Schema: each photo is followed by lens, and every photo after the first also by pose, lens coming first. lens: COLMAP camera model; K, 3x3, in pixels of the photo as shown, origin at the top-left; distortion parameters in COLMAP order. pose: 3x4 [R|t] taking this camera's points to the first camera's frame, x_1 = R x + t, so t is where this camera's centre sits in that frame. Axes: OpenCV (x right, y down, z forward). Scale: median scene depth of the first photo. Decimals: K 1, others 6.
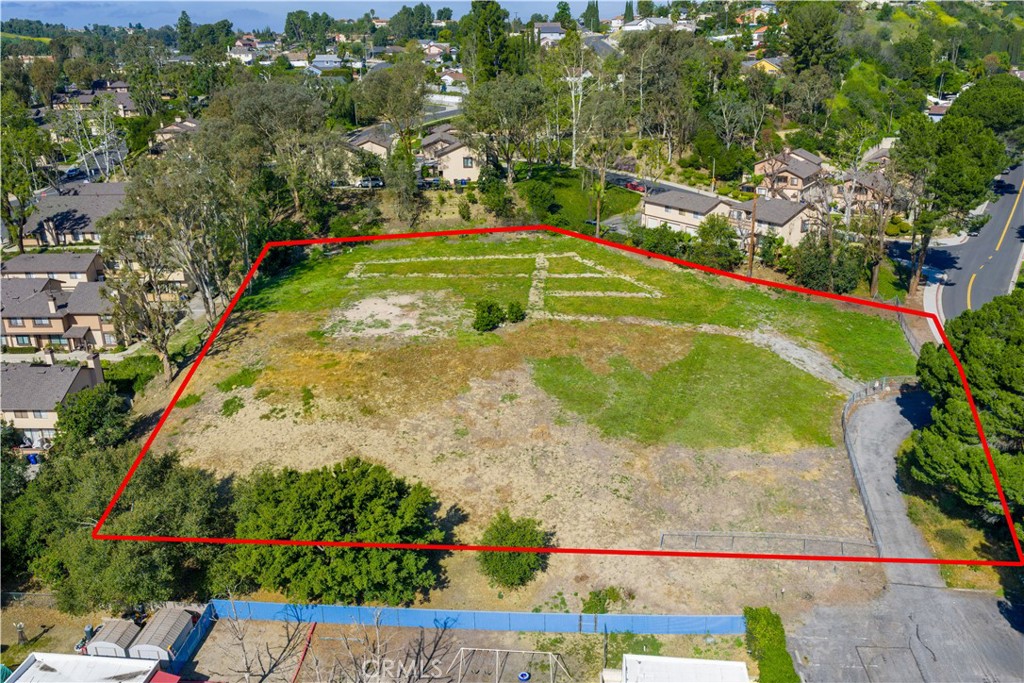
lens RADIAL K [[817.1, 0, 512.0], [0, 817.1, 341.7], [0, 0, 1]] dist [-0.032849, -0.003359]
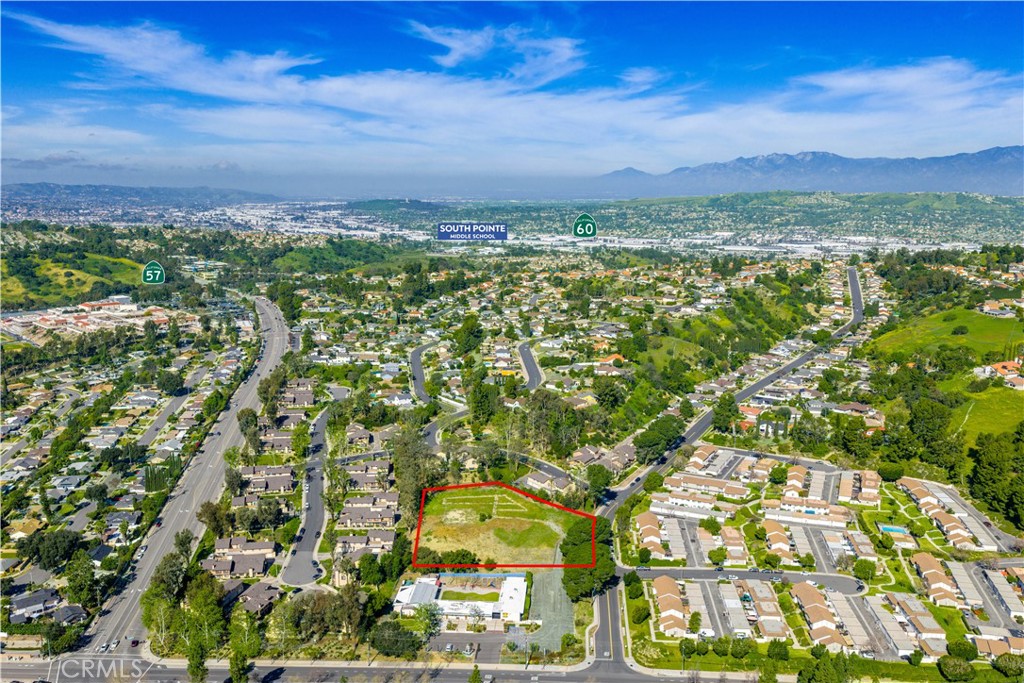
lens RADIAL K [[817.1, 0, 512.4], [0, 817.1, 339.6], [0, 0, 1]] dist [-0.032849, -0.003359]
pose [[0.998932, 0.008378, 0.045447, -0.062594], [-0.000698, 0.986049, -0.166451, -0.194991], [-0.046207, 0.166242, 0.985002, -2.706398]]
